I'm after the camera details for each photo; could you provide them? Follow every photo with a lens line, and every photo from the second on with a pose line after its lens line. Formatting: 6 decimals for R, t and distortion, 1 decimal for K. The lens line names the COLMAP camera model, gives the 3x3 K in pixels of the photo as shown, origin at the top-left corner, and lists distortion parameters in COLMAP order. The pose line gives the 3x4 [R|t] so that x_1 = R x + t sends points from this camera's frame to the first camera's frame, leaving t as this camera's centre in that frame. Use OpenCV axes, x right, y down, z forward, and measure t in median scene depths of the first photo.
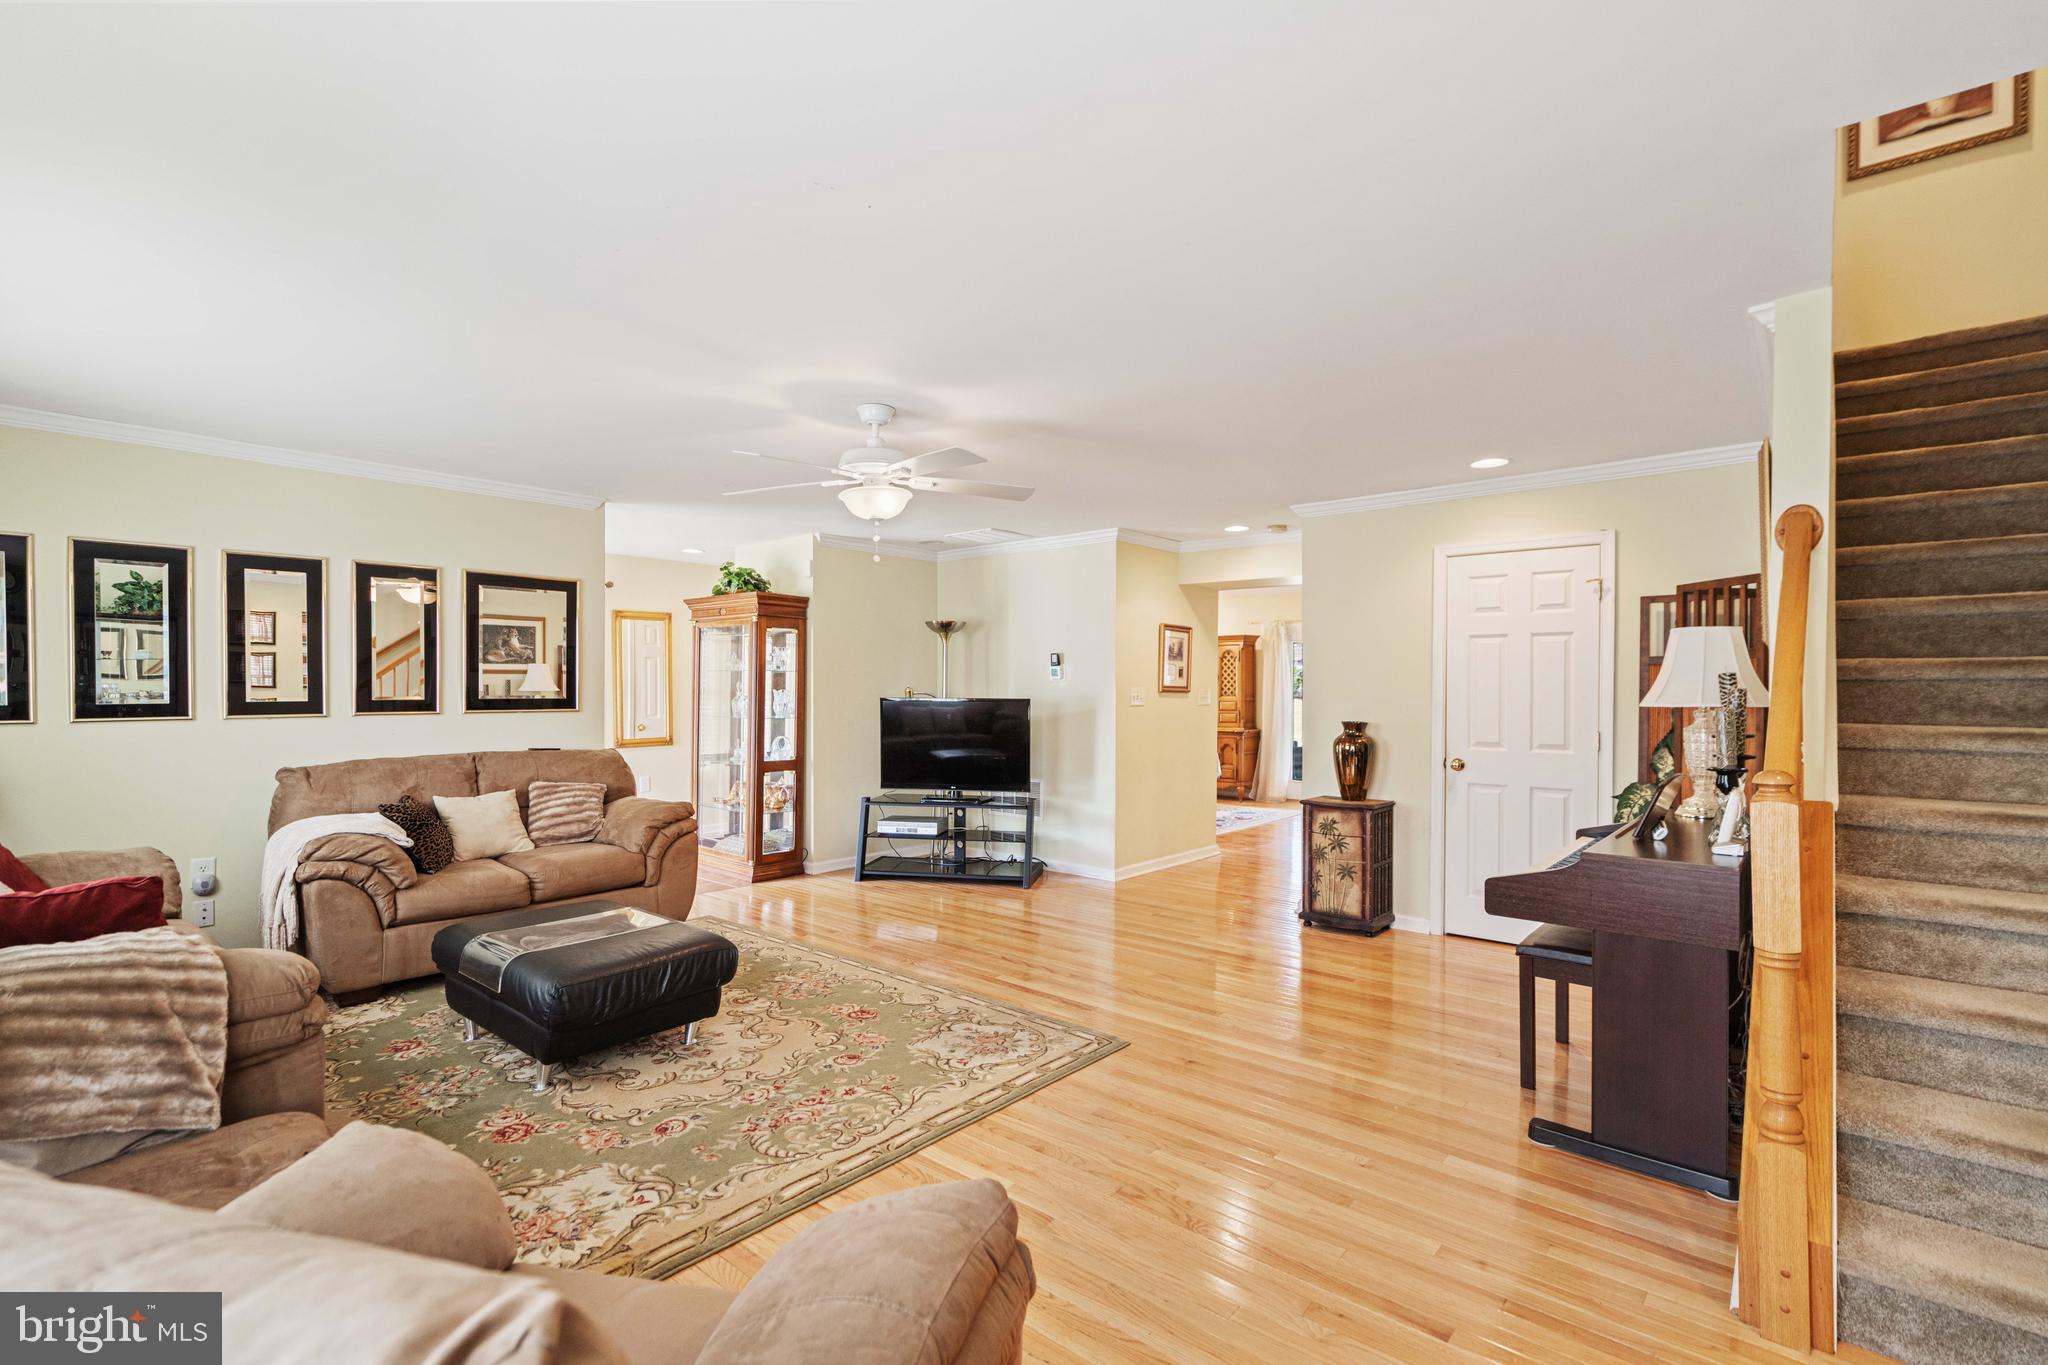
lens RADIAL K [[939.3, 0, 1016.7], [0, 939.3, 696.8], [0, 0, 1]] dist [-0.002223, 0.002804]
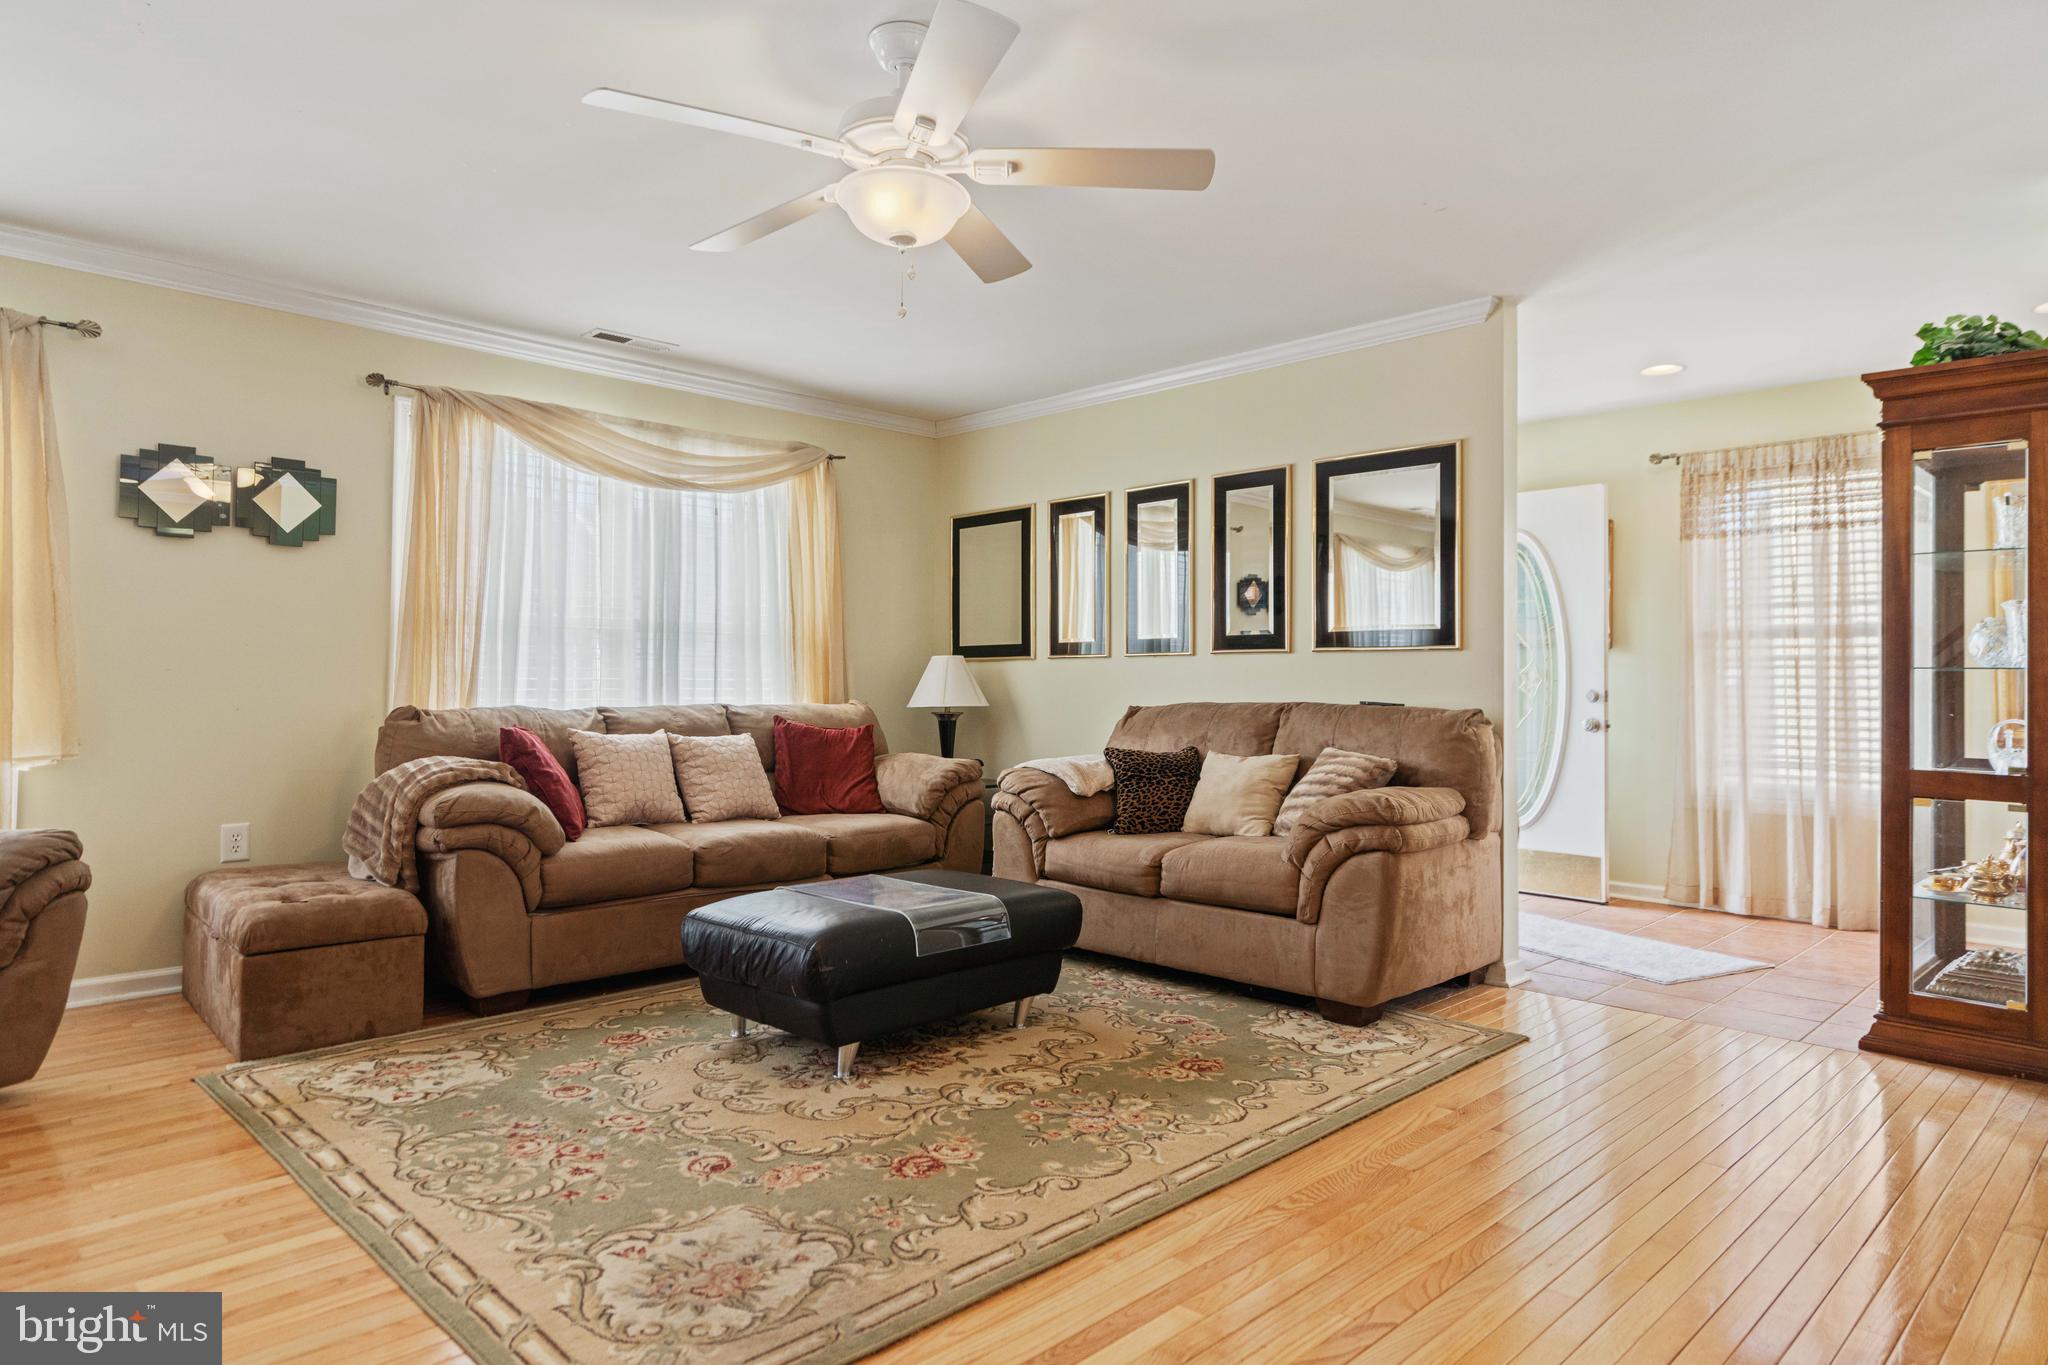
lens RADIAL K [[1226.3, 0, 1018.1], [0, 1226.3, 658.5], [0, 0, 1]] dist [0.005380, 0.001792]
pose [[-0.073276, -0.024818, -0.997003, 0.452844], [-0.016426, 0.999585, -0.023675, 0.056135], [0.997176, 0.014642, -0.073654, 0.937153]]
